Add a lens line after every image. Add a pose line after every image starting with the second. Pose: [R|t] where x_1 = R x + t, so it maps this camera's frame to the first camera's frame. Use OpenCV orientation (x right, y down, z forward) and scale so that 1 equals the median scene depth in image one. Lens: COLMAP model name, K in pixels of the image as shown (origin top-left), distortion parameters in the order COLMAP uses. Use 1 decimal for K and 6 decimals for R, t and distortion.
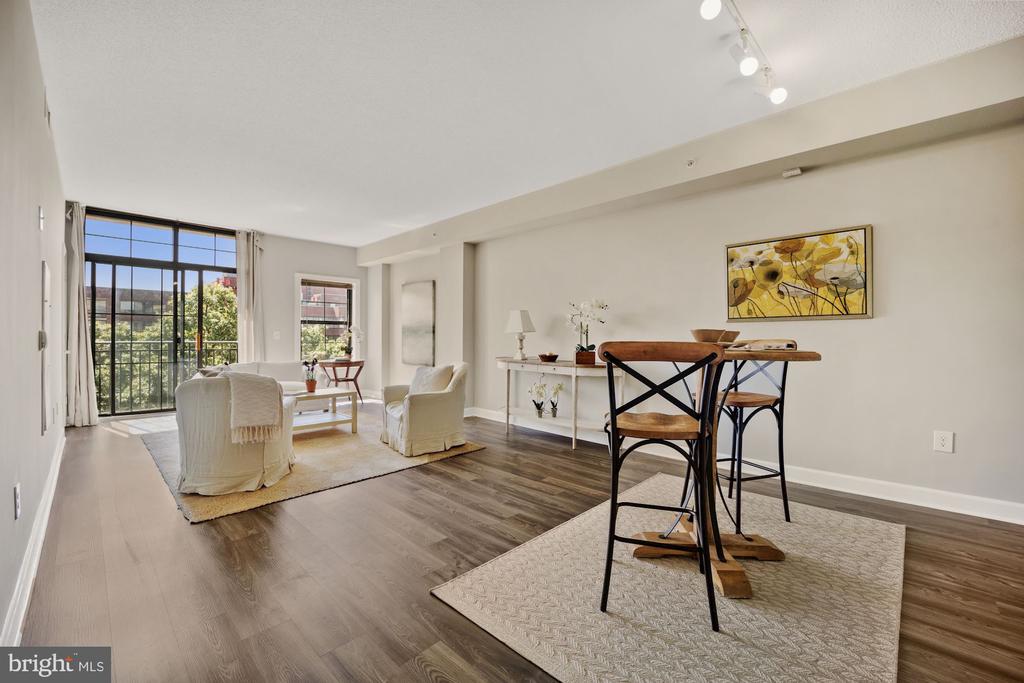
lens RADIAL K [[476.9, 0, 512.0], [0, 476.9, 341.5], [0, 0, 1]] dist [-0.001240, 0.000178]
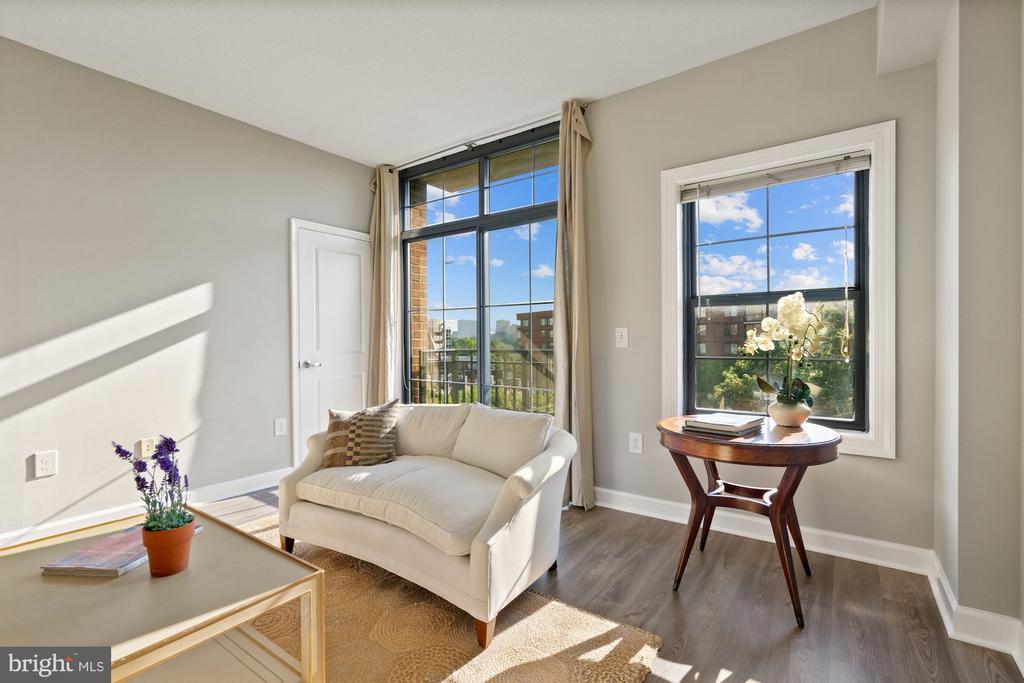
lens RADIAL K [[472.6, 0, 512.0], [0, 472.6, 341.5], [0, 0, 1]] dist [-0.000064, 0.000069]
pose [[0.193408, 0.006596, -0.981096, -0.114252], [0.019680, 0.999750, 0.010601, -0.015912], [0.980921, -0.021358, 0.193229, 0.819792]]
